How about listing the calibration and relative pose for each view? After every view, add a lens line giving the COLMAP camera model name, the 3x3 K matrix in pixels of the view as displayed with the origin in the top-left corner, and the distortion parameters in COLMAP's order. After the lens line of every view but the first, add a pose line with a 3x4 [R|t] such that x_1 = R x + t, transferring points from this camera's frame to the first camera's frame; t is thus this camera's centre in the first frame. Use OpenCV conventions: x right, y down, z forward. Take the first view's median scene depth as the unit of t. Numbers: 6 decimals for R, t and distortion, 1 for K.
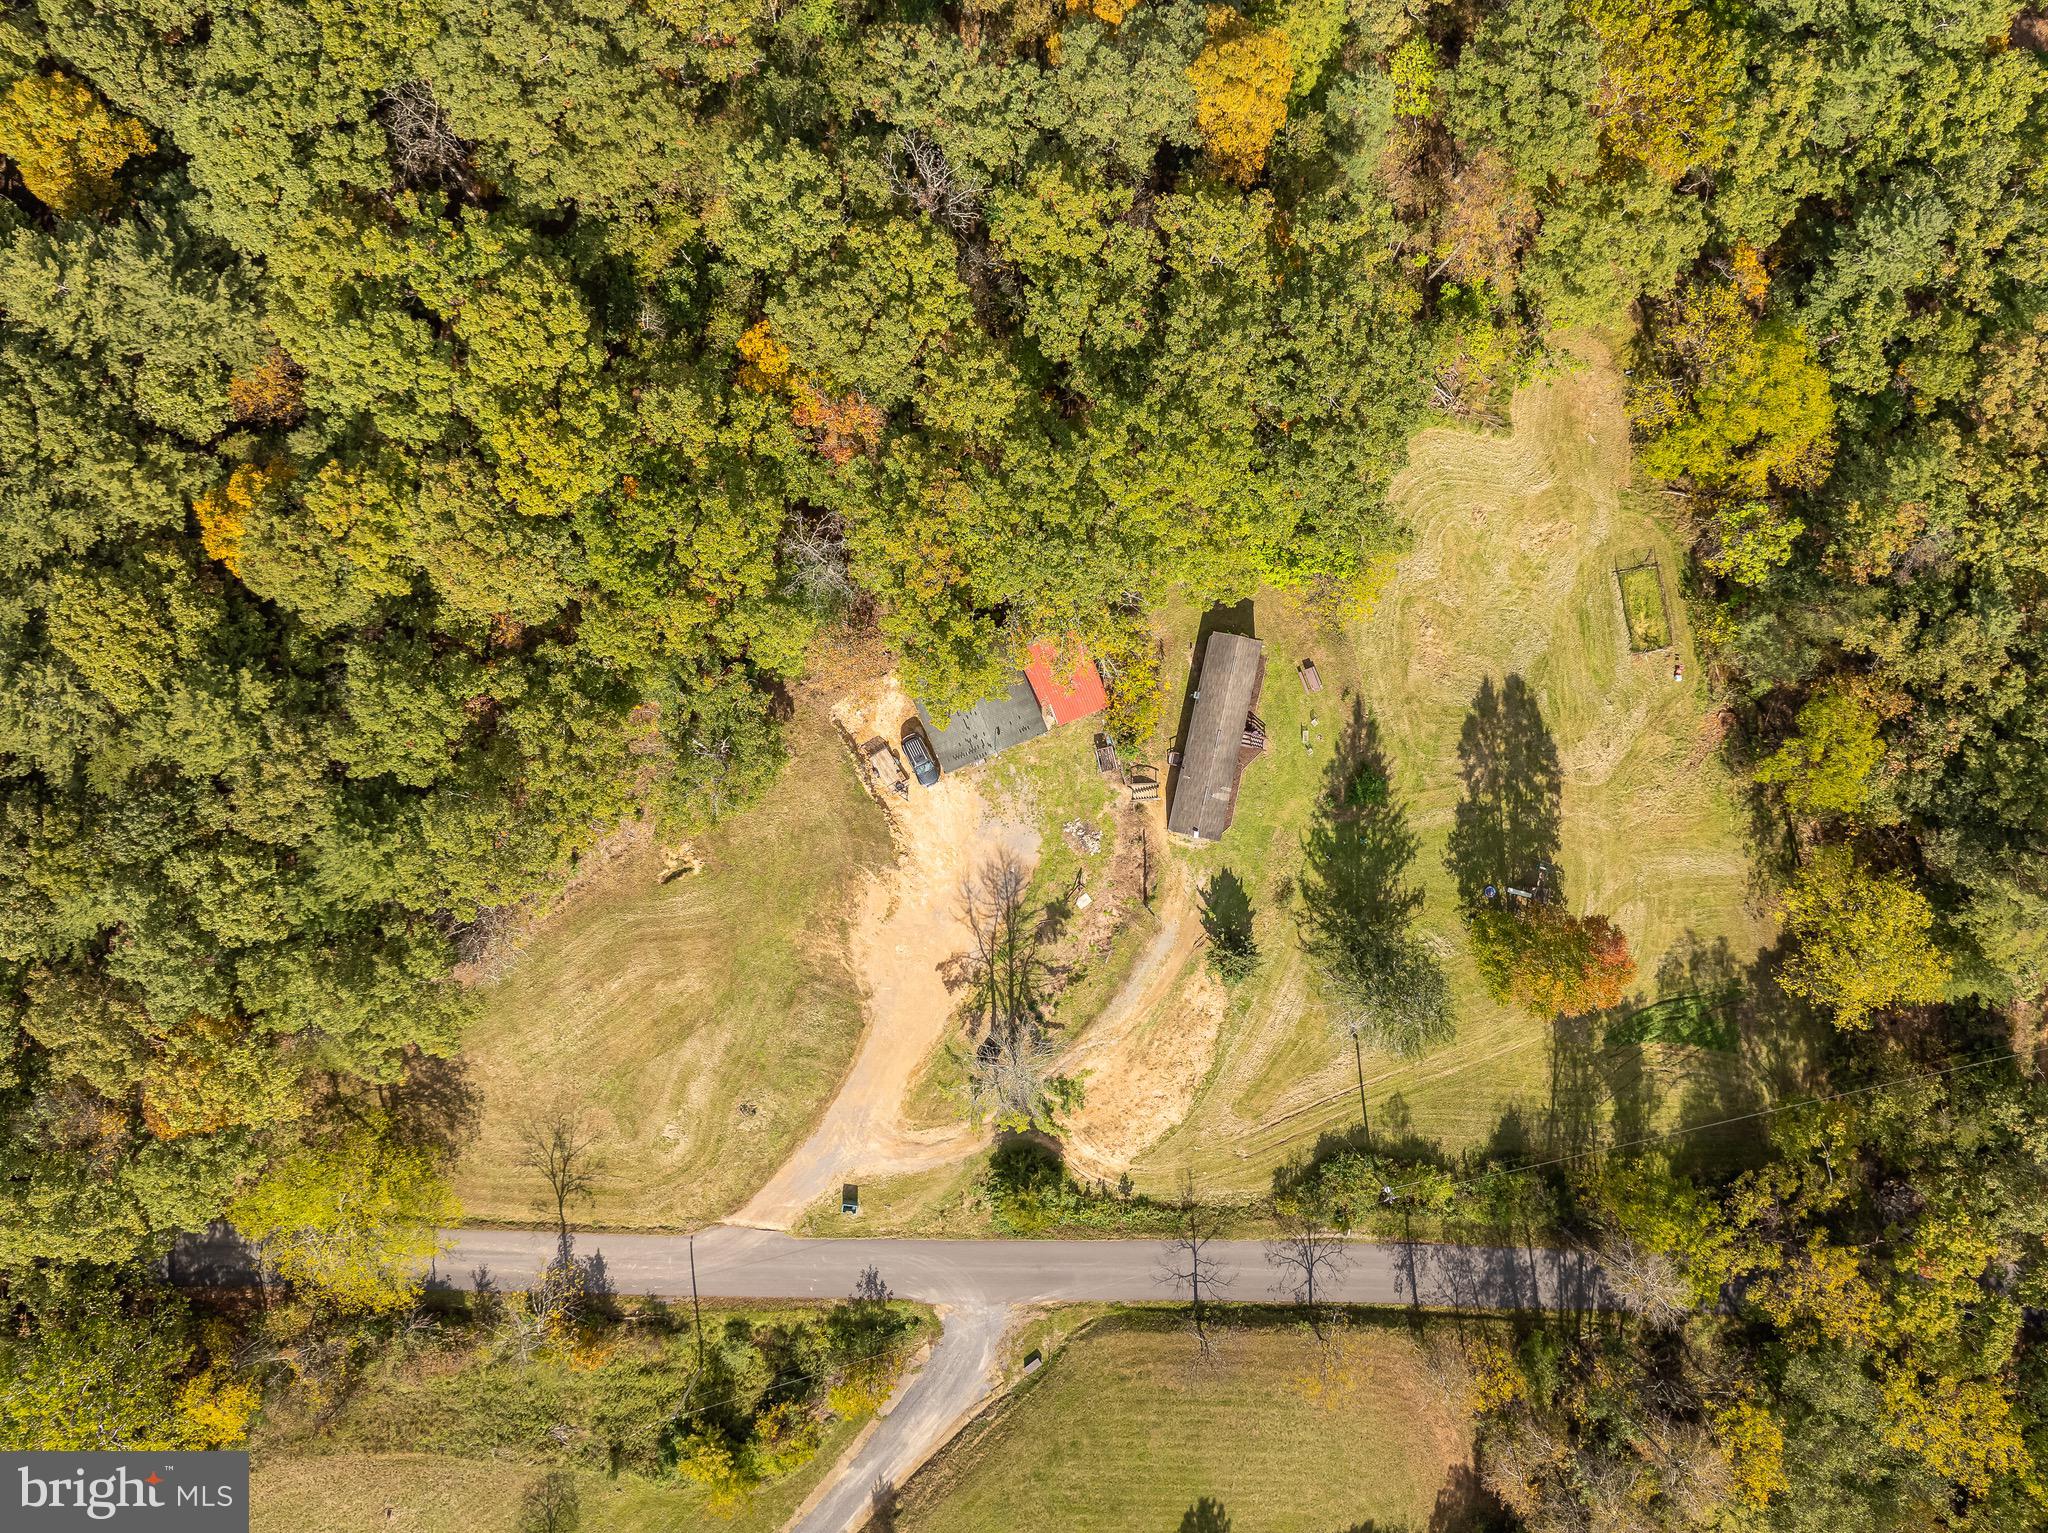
lens RADIAL K [[1458.7, 0, 1024.0], [0, 1458.7, 766.5], [0, 0, 1]] dist [-0.044871, -0.001509]
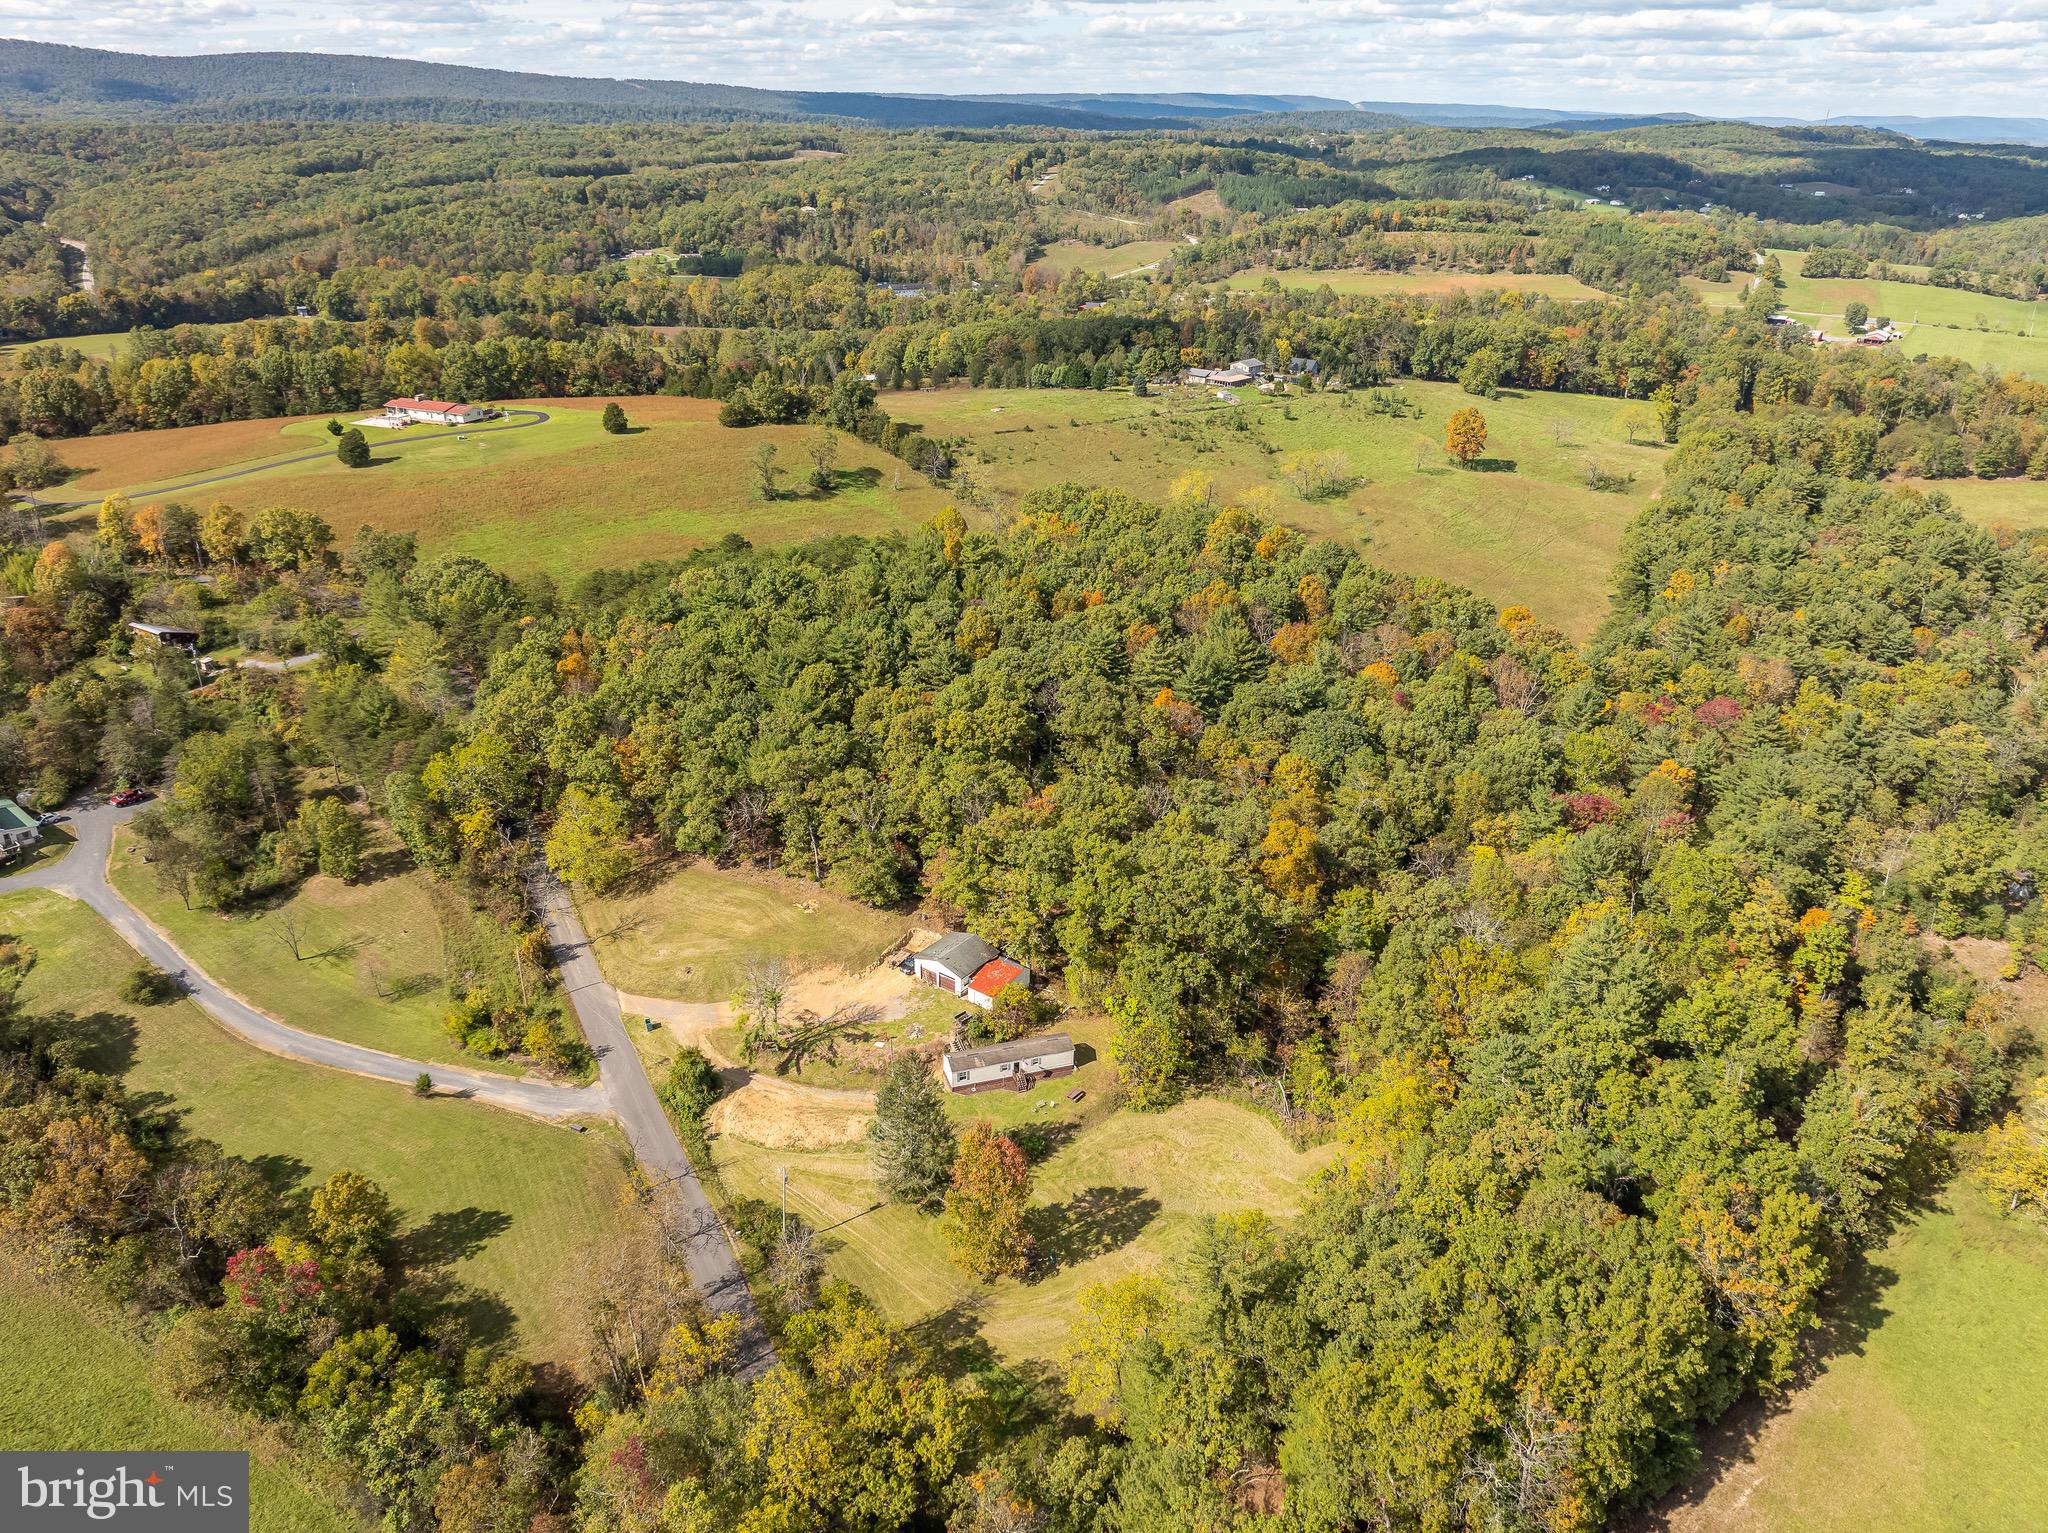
lens RADIAL K [[1457.4, 0, 1035.7], [0, 1457.4, 763.7], [0, 0, 1]] dist [-0.008311, -0.003198]
pose [[0.512365, 0.356260, -0.781384, 1.282005], [-0.858653, 0.197628, -0.472926, 0.647639], [-0.014061, 0.913248, 0.407161, 0.054244]]
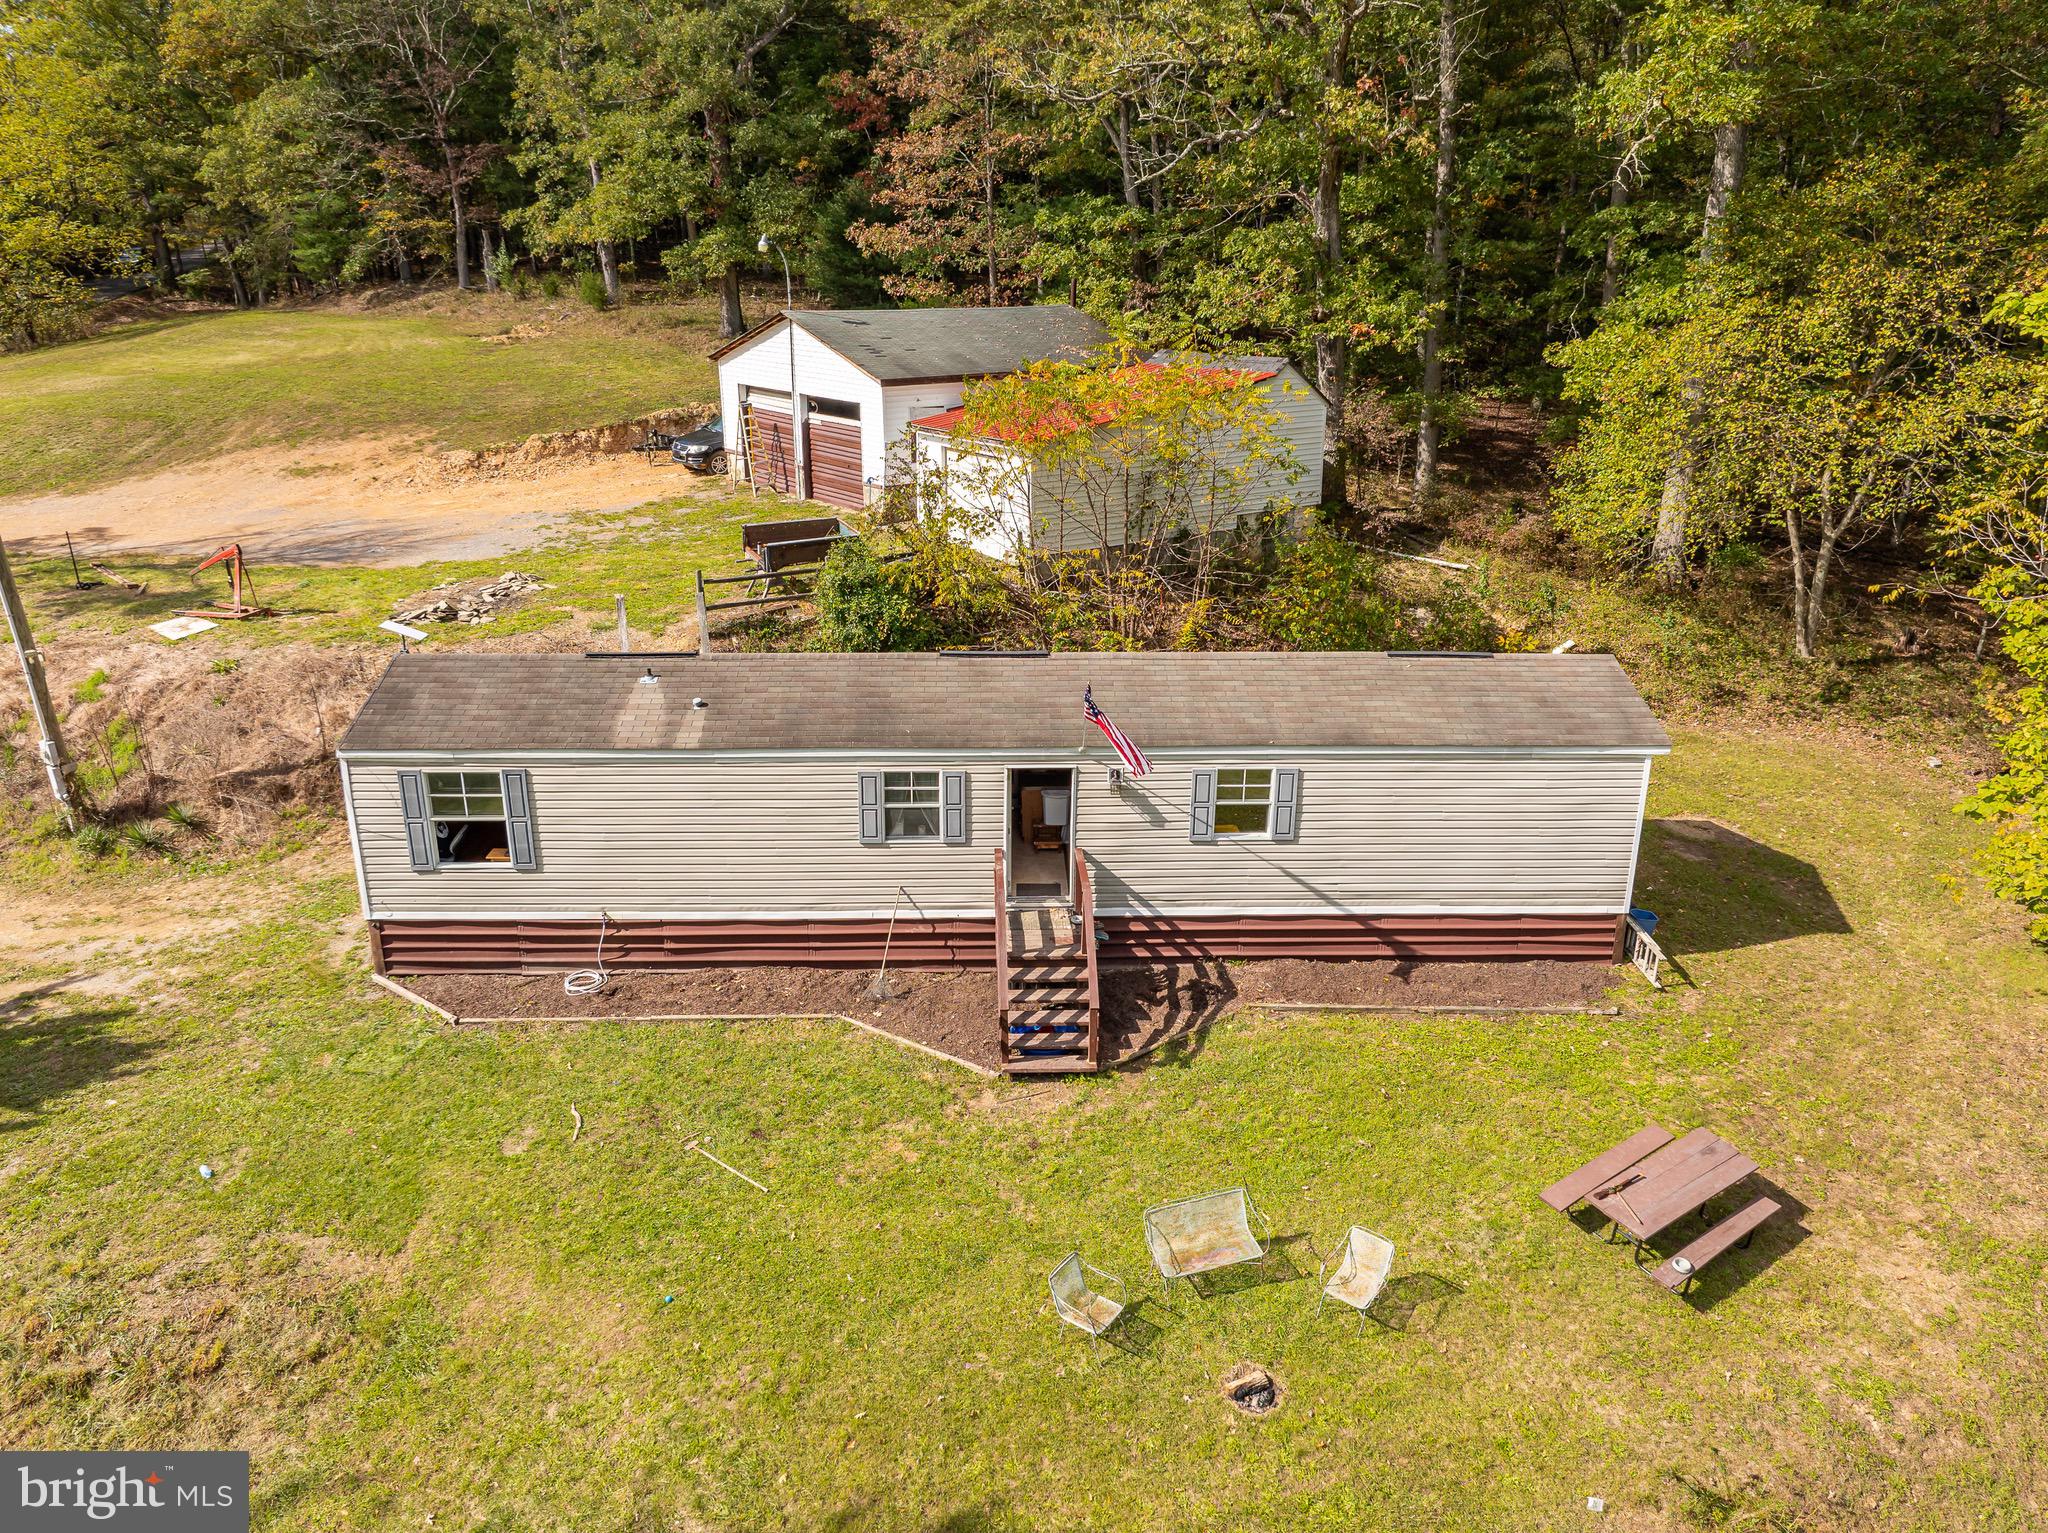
lens RADIAL K [[1458.7, 0, 1024.0], [0, 1458.7, 766.5], [0, 0, 1]] dist [-0.044871, -0.001509]
pose [[0.241714, 0.314690, -0.917902, 0.283376], [-0.970325, 0.071944, -0.230854, 0.014262], [-0.006610, 0.946464, 0.322741, 0.951152]]
